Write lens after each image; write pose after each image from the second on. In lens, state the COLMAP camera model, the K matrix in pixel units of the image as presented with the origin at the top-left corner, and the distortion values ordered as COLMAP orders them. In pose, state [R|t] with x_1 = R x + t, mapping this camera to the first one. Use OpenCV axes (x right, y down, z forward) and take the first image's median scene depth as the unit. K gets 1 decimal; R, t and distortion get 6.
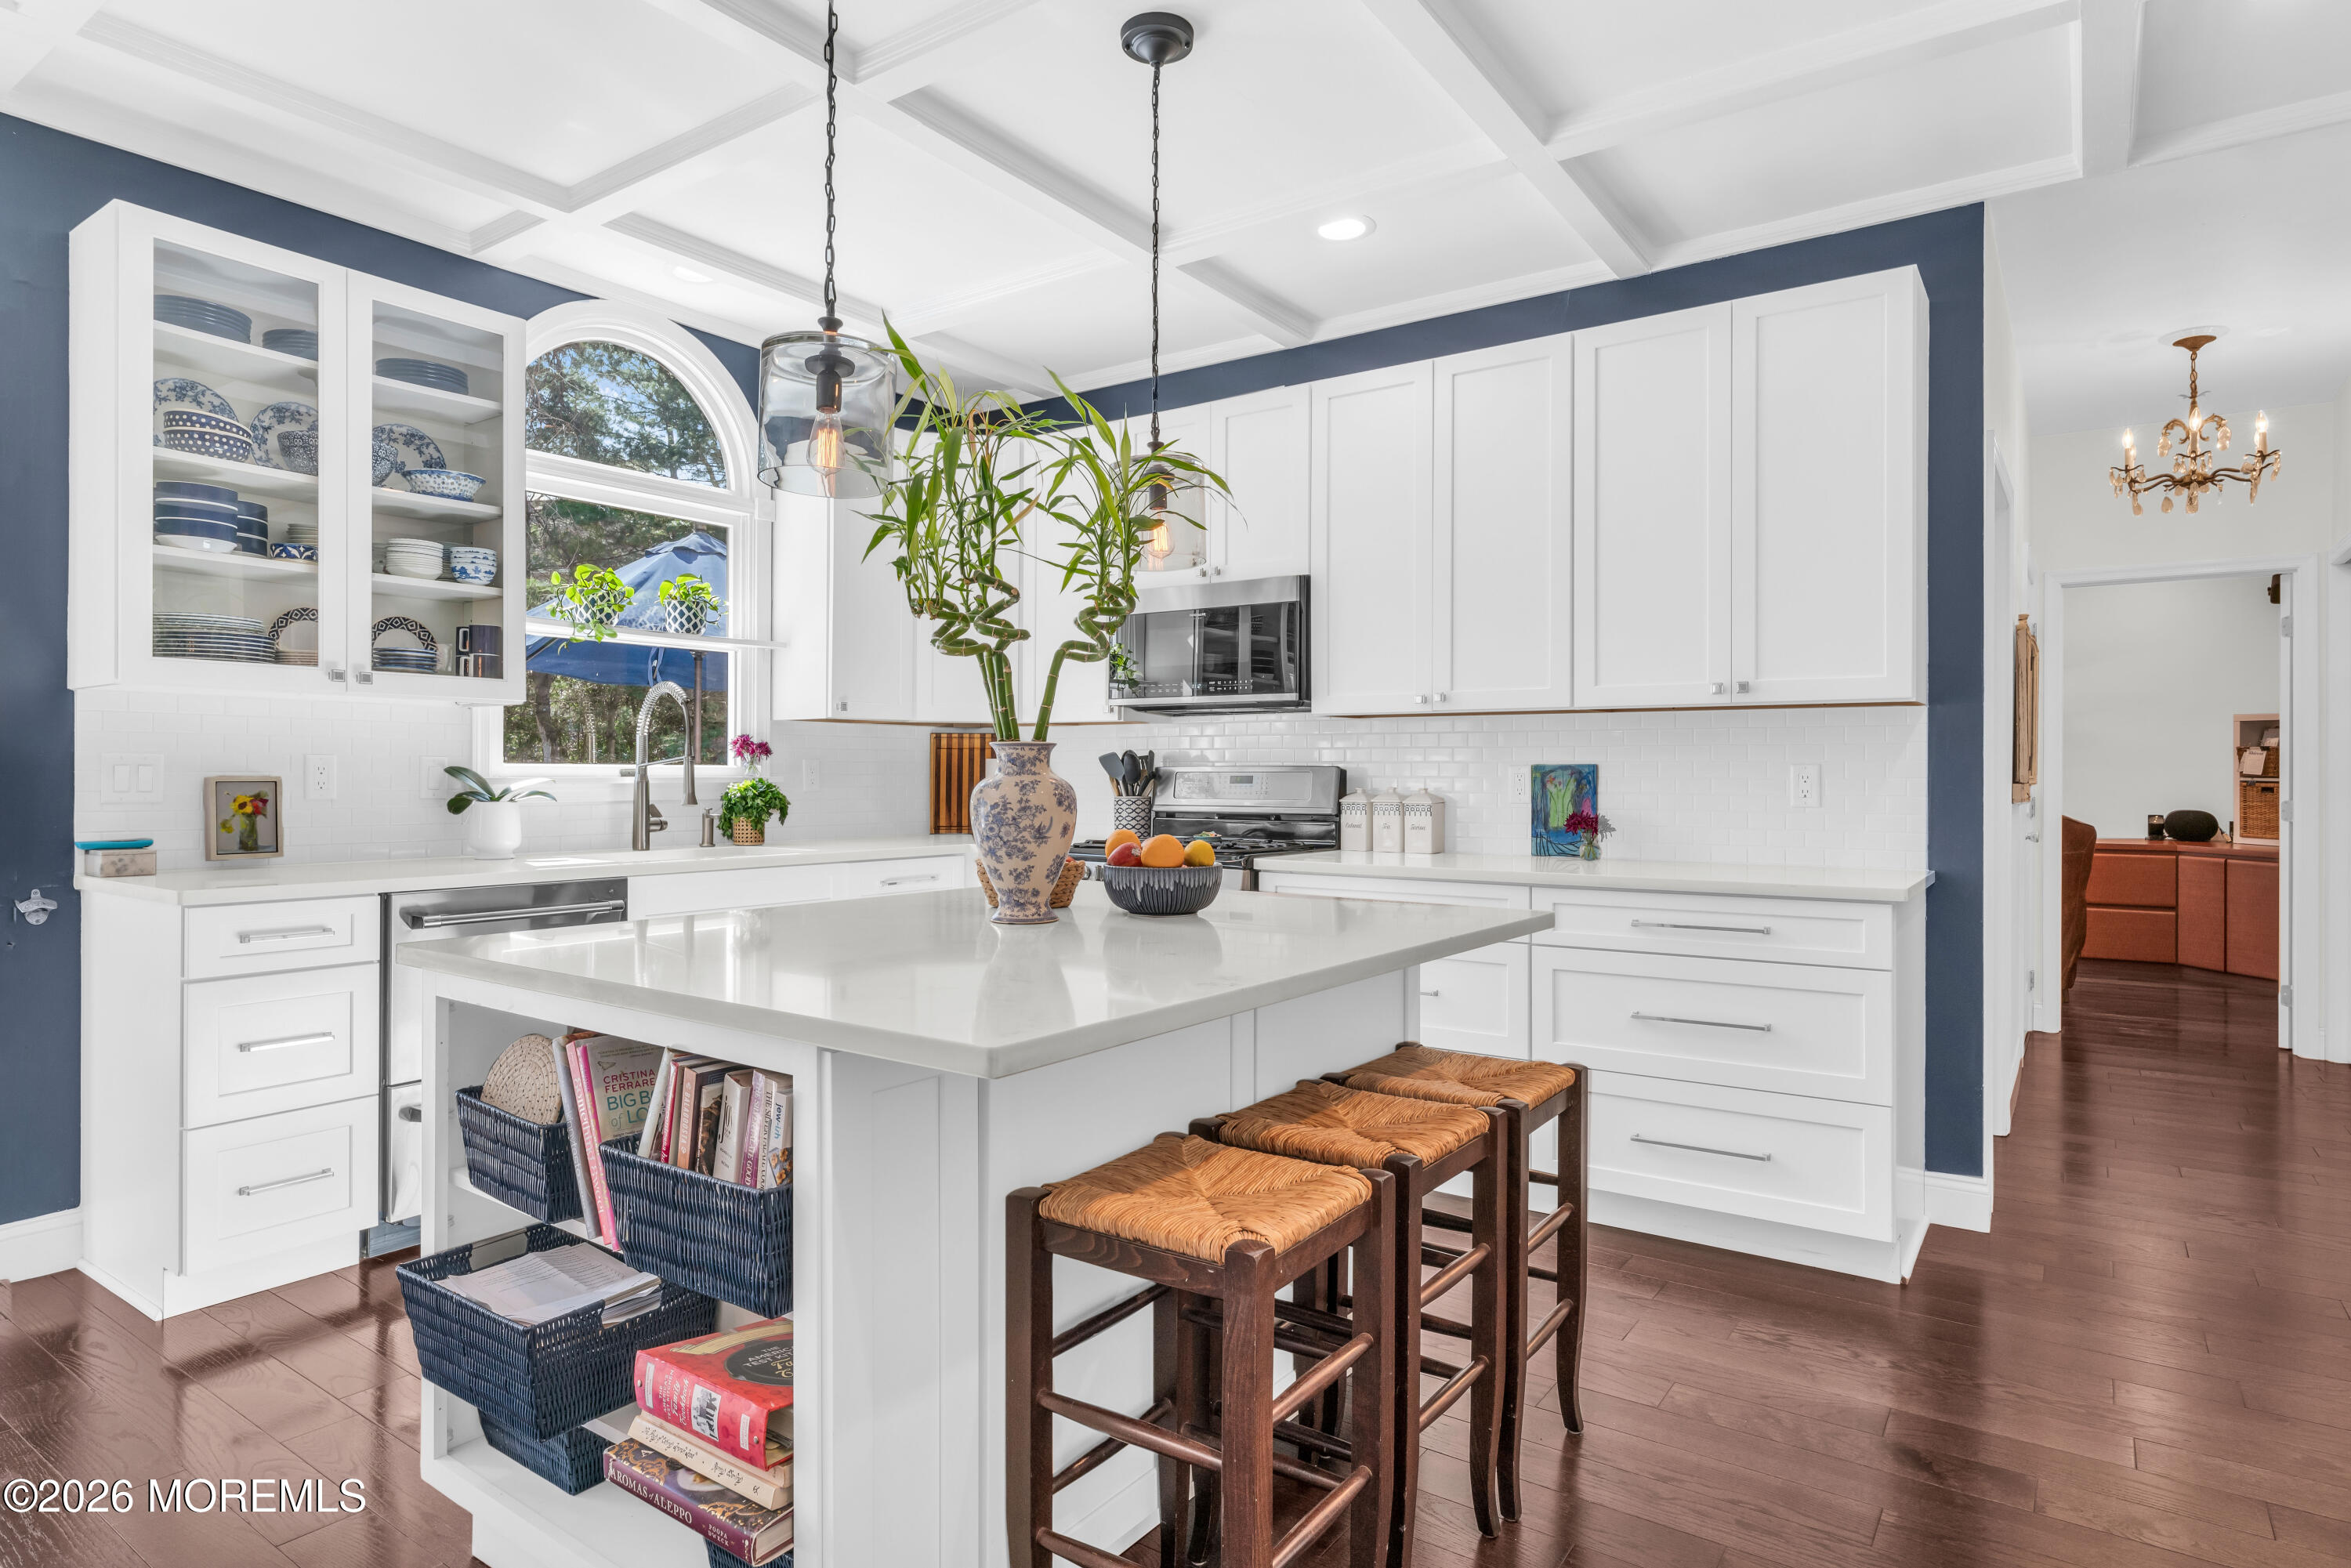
lens RADIAL K [[1269.1, 0, 1225.1], [0, 1269.1, 770.9], [0, 0, 1]] dist [0.002266, 0.000443]
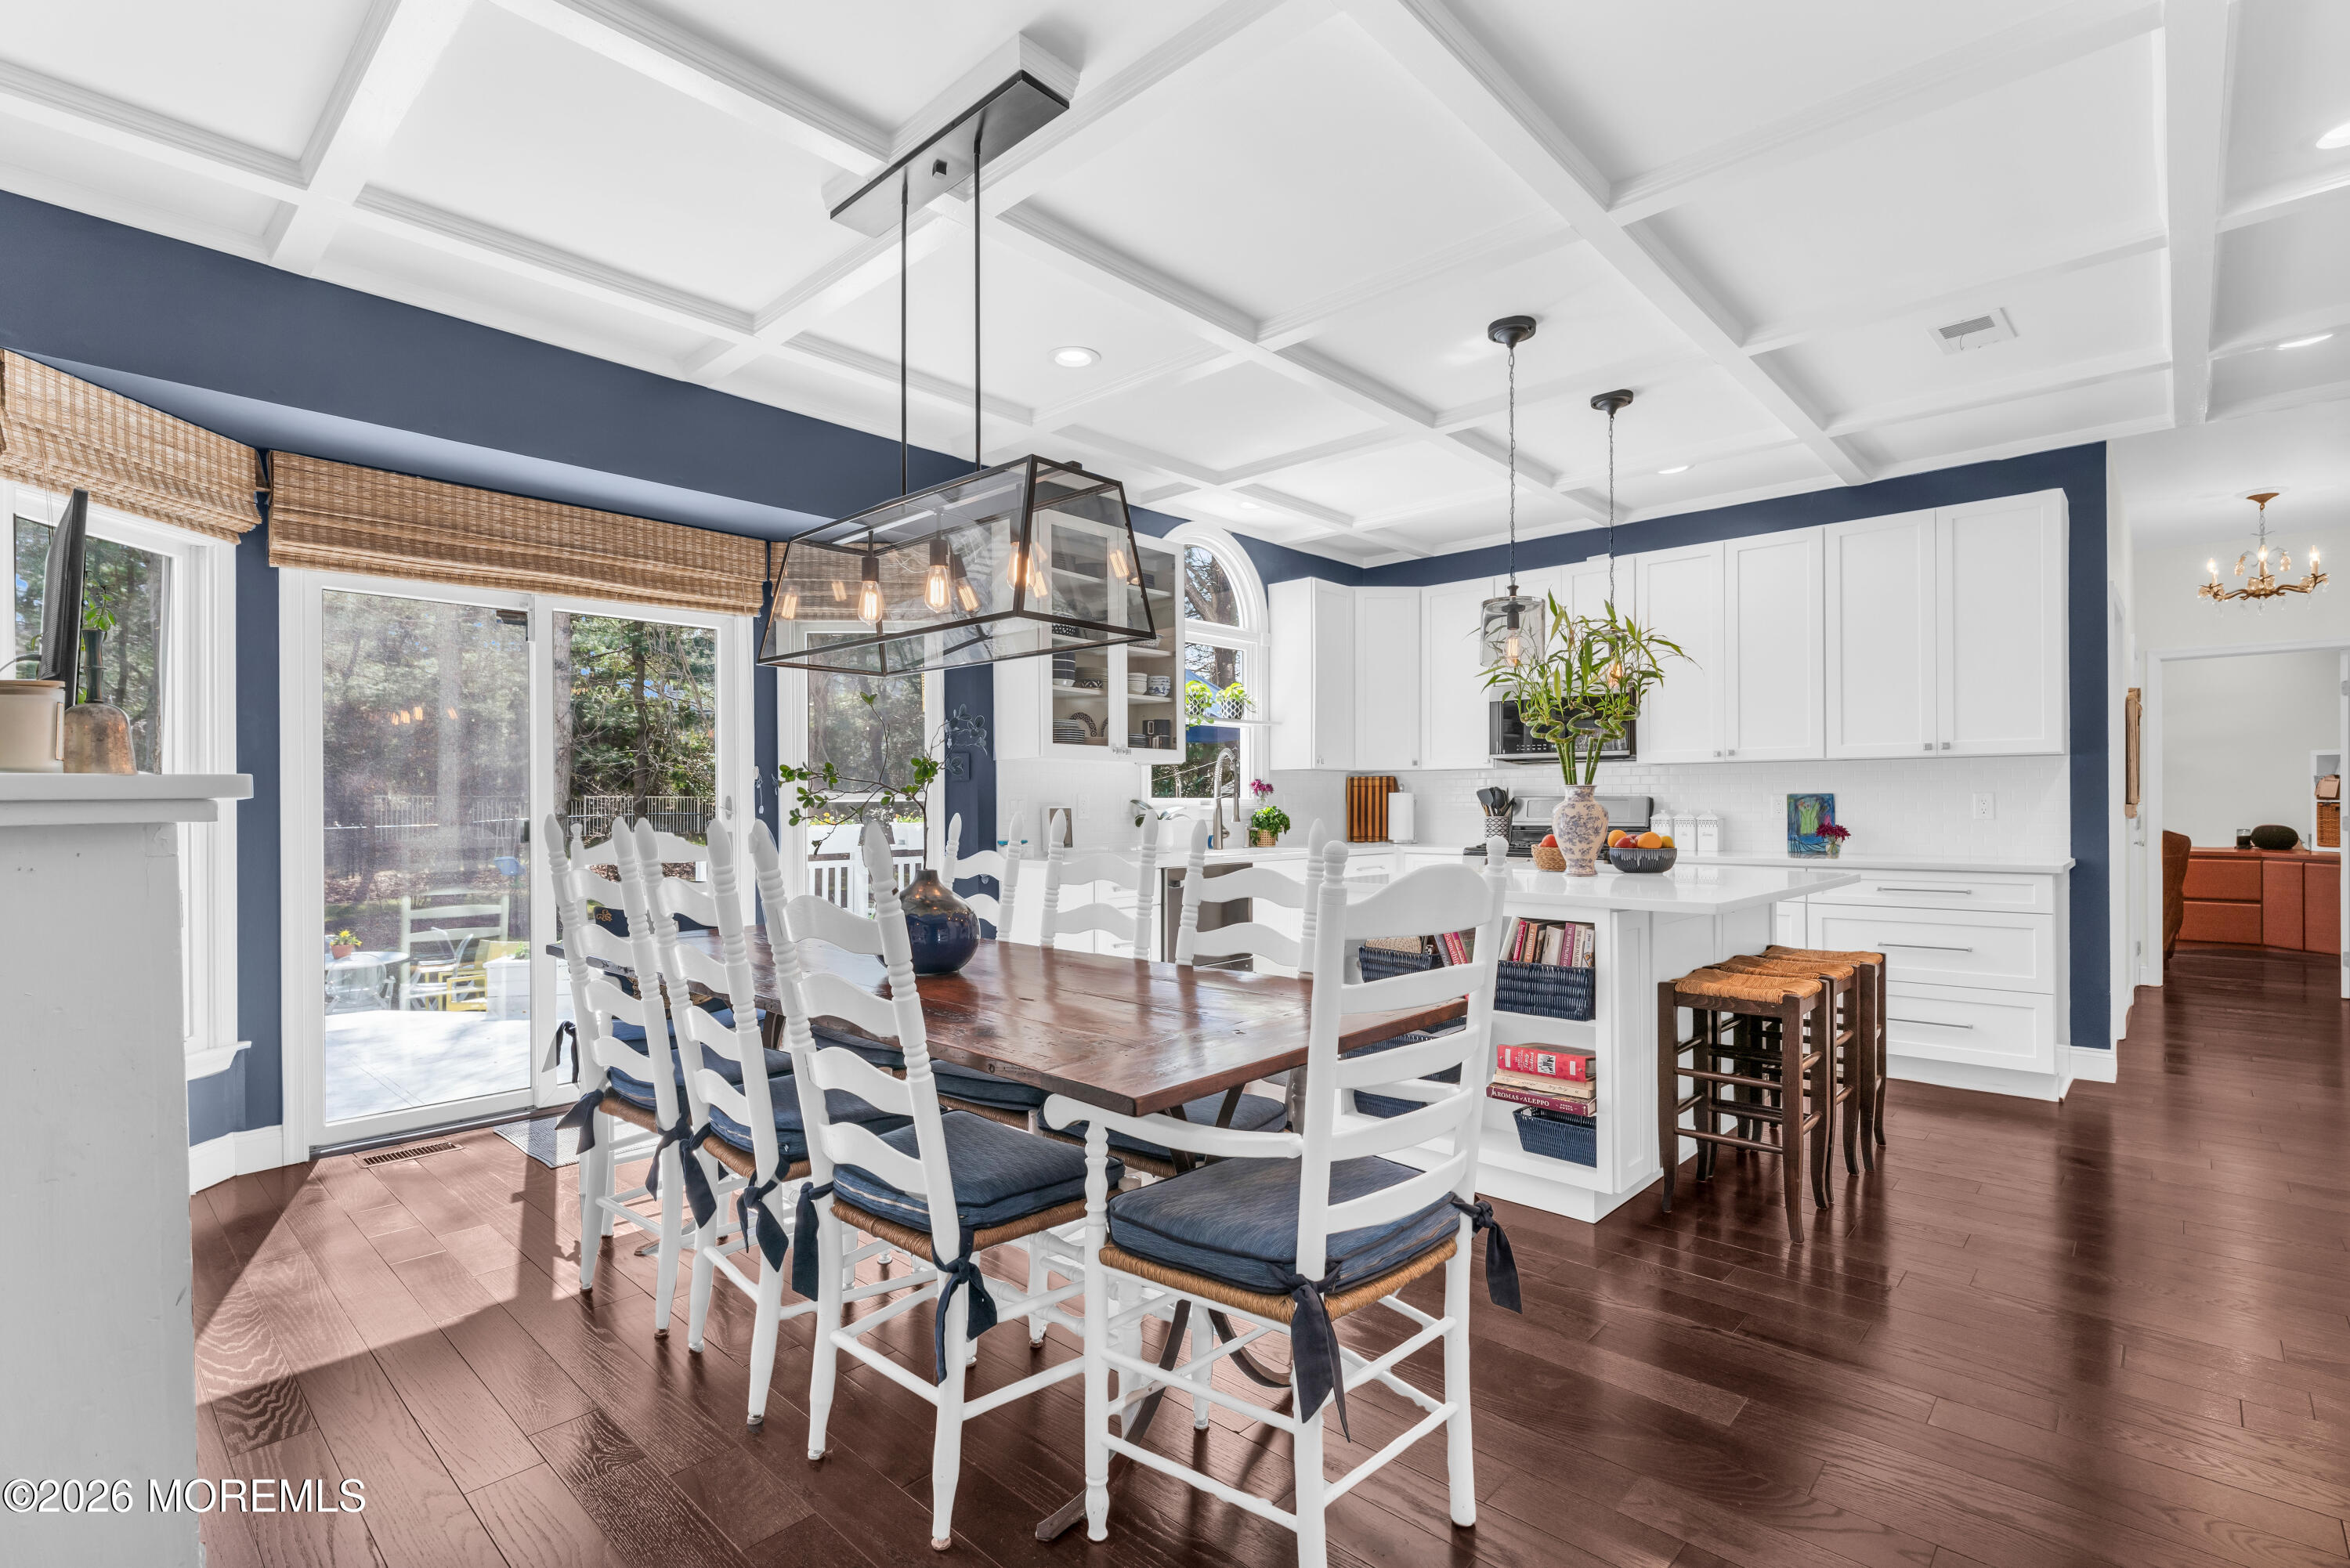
lens RADIAL K [[1093.9, 0, 1198.0], [0, 1093.9, 800.8], [0, 0, 1]] dist [0.002897, -0.000661]
pose [[0.990498, -0.006668, -0.137366, -0.300593], [0.006623, 0.999978, -0.000780, -0.000488], [0.137369, -0.000137, 0.990520, -0.450926]]
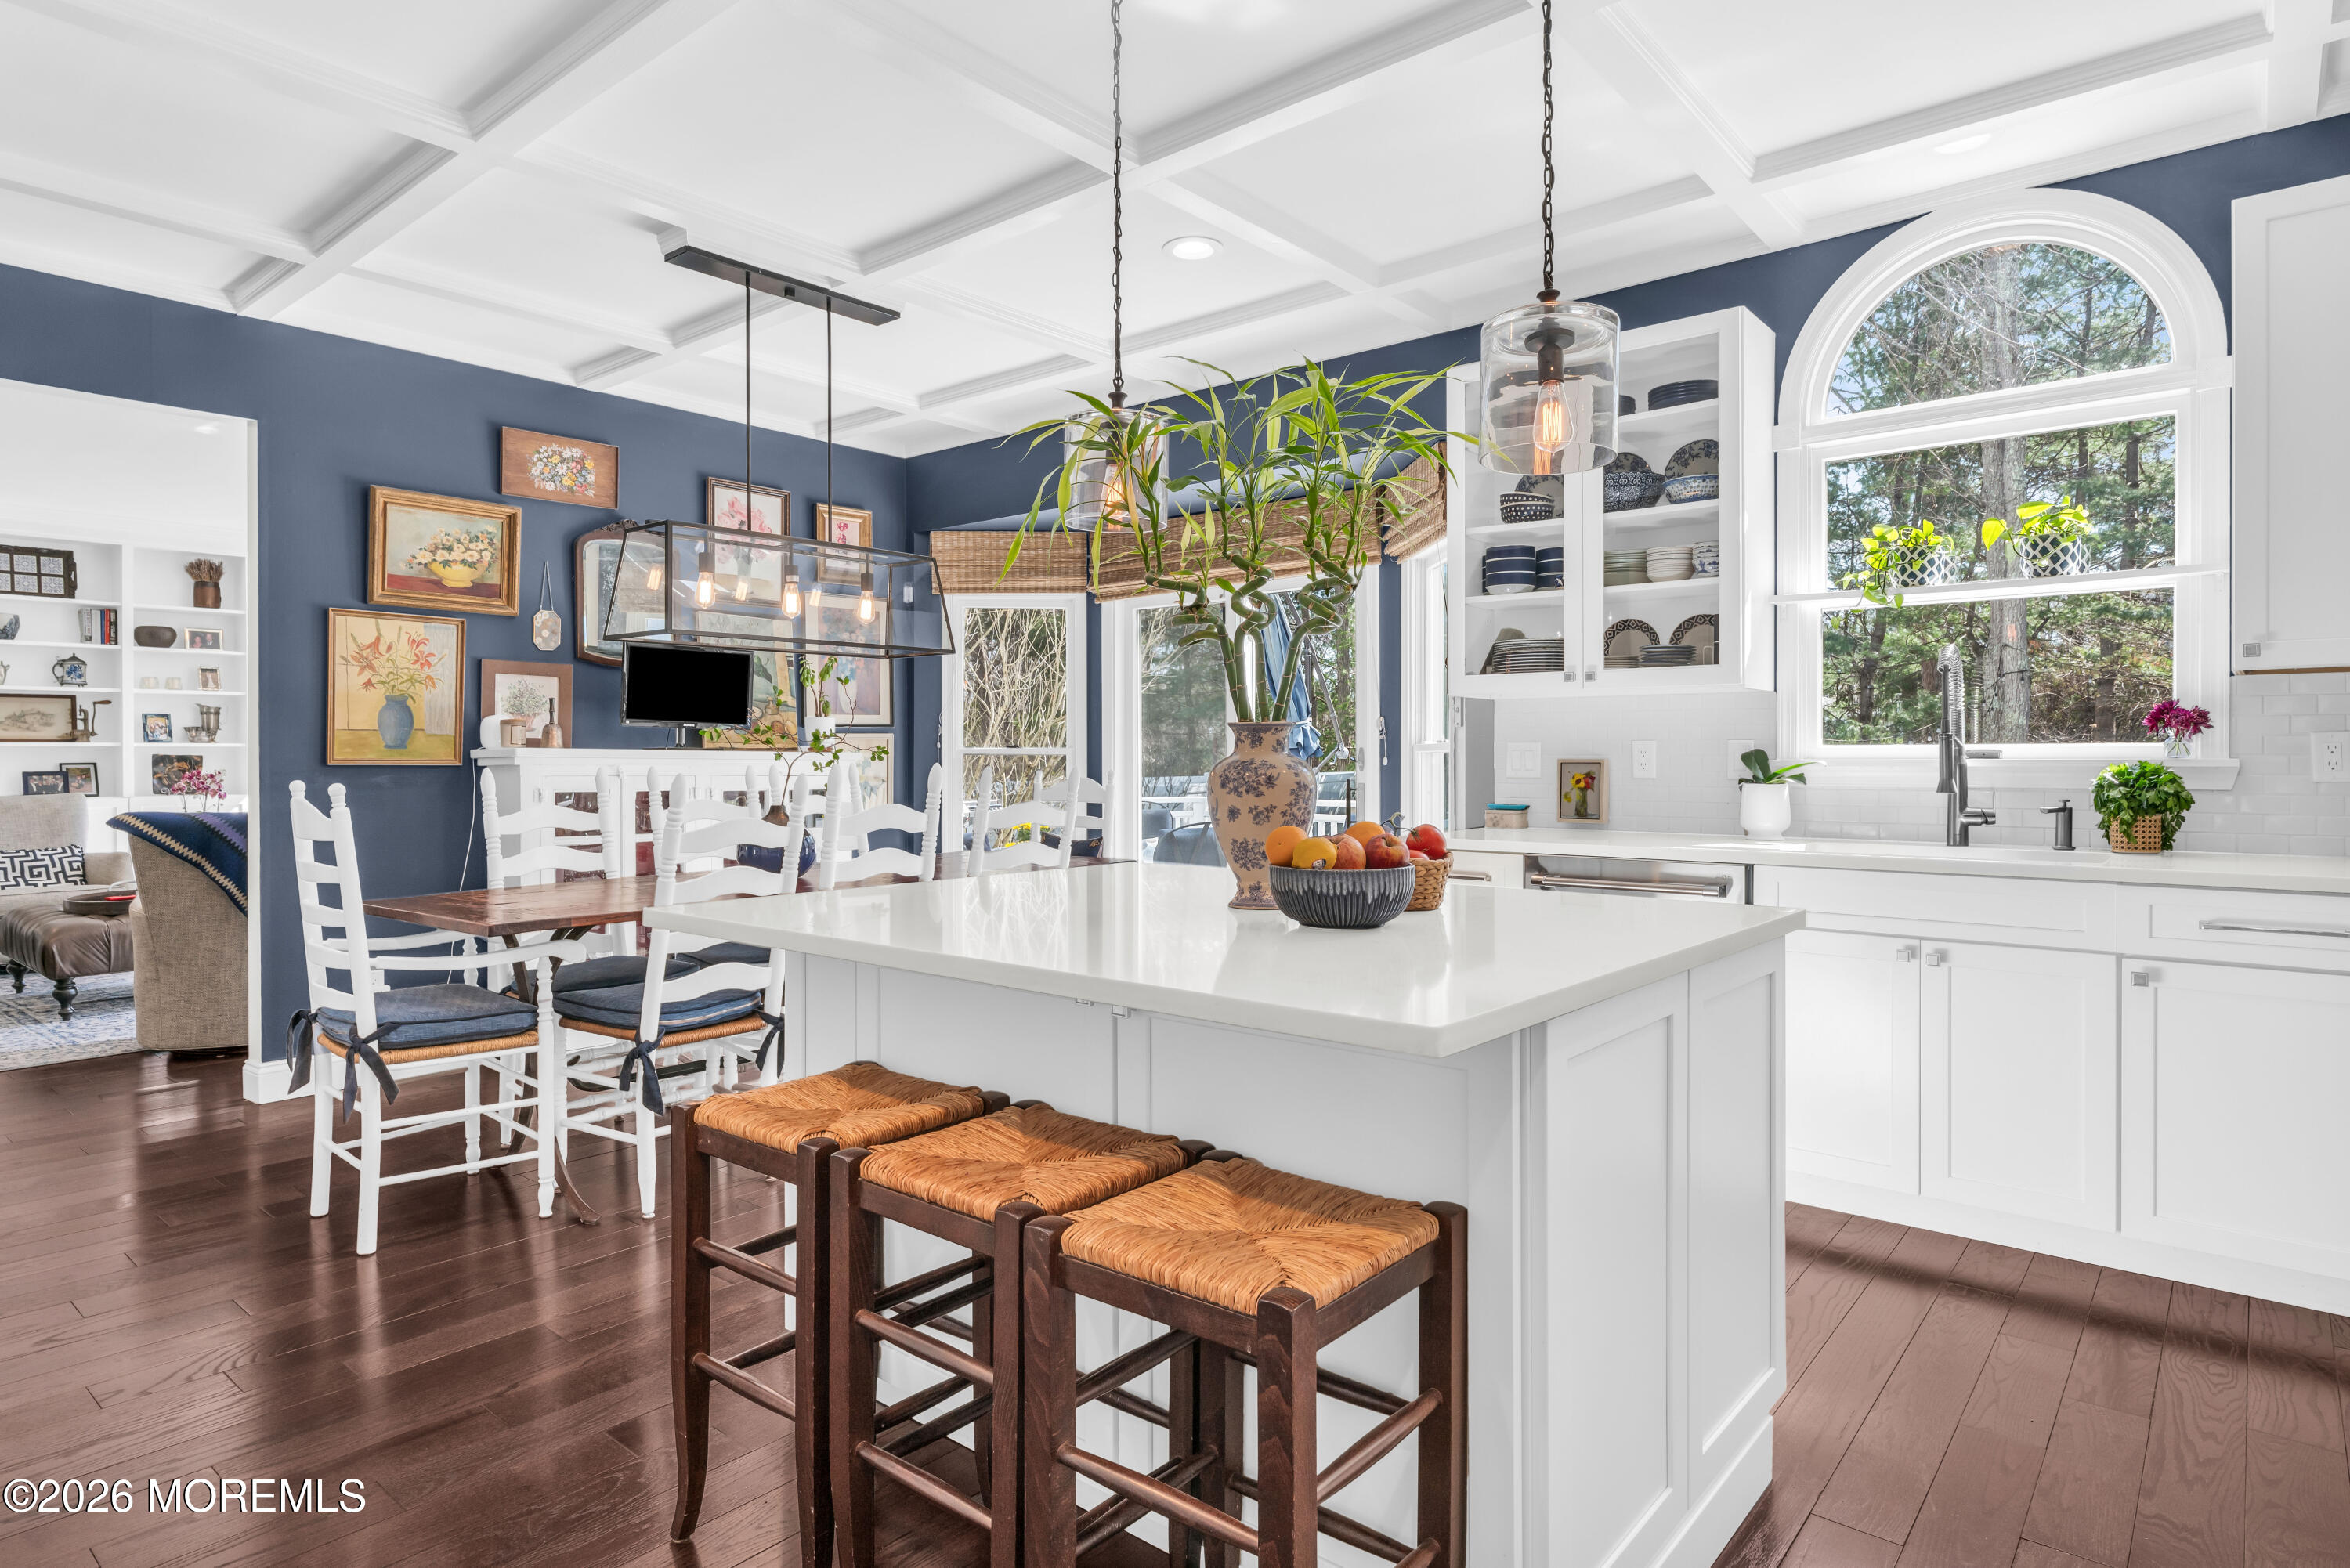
lens RADIAL K [[1268.5, 0, 1195.3], [0, 1268.5, 771.8], [0, 0, 1]] dist [0.002266, 0.000443]
pose [[-0.083348, 0.003373, -0.996515, 0.434323], [0.000004, 0.999994, 0.003384, 0.010672], [0.996520, 0.000278, -0.083348, 0.583778]]
